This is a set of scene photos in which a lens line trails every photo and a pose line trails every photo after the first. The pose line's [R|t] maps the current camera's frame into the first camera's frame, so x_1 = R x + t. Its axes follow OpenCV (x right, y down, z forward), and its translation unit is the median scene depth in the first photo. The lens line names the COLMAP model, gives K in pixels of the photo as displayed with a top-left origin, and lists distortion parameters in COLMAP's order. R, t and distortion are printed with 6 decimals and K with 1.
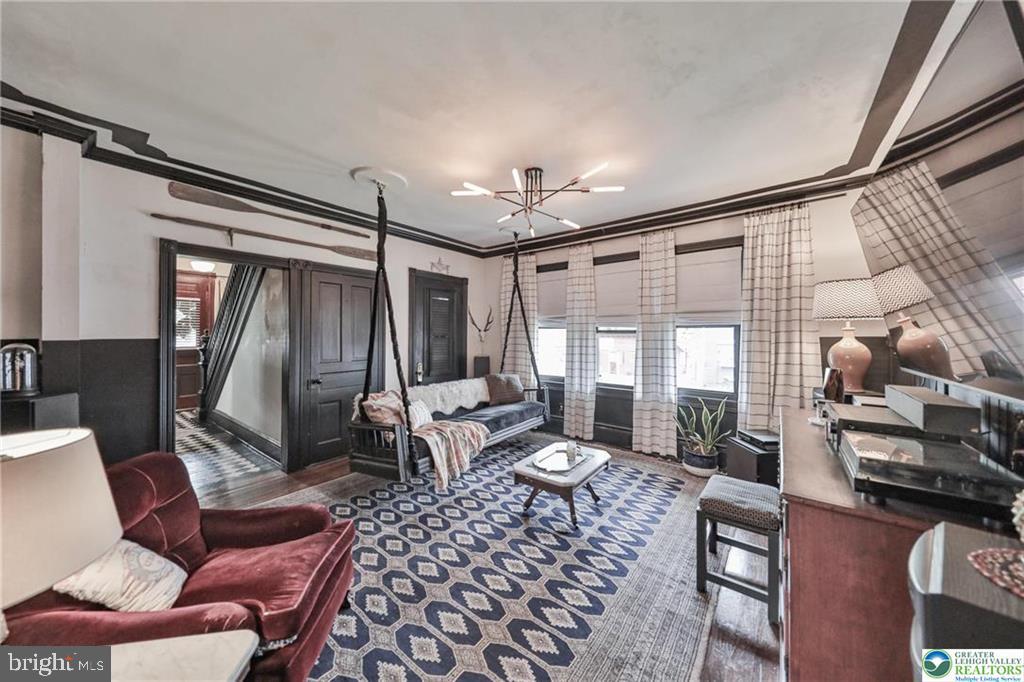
lens RADIAL K [[343.6, 0, 521.0], [0, 343.6, 336.2], [0, 0, 1]] dist [0.004649, -0.000295]
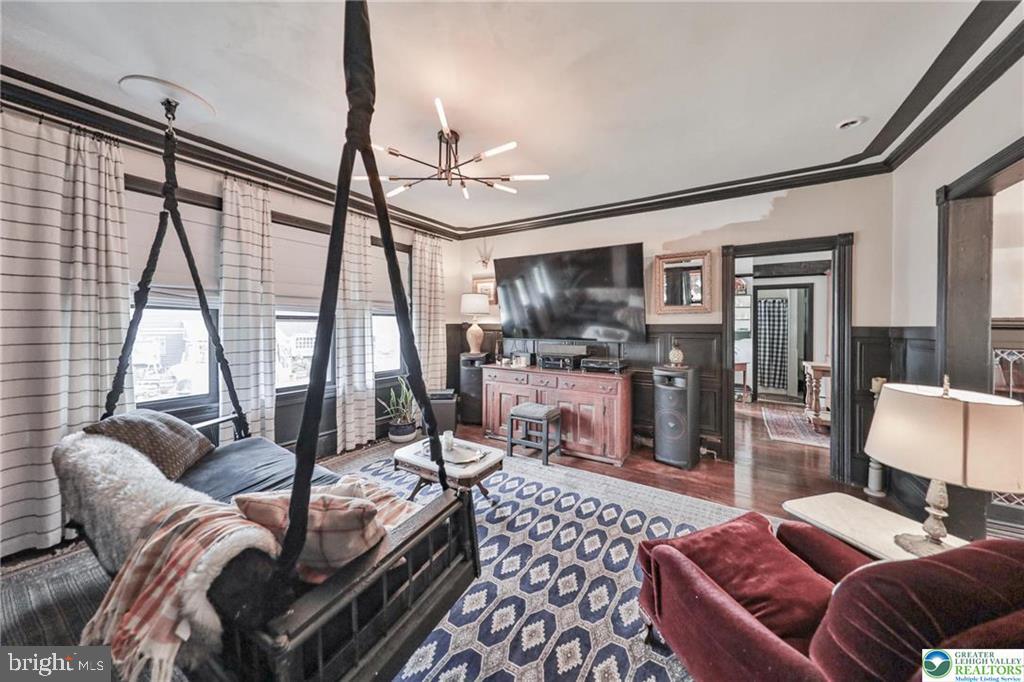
lens RADIAL K [[343.6, 0, 517.4], [0, 343.6, 330.9], [0, 0, 1]] dist [0.004649, -0.000295]
pose [[-0.099692, -0.017595, 0.994863, -0.721277], [0.005661, 0.999817, 0.018250, 0.005881], [-0.995002, 0.007451, -0.099574, 0.776420]]
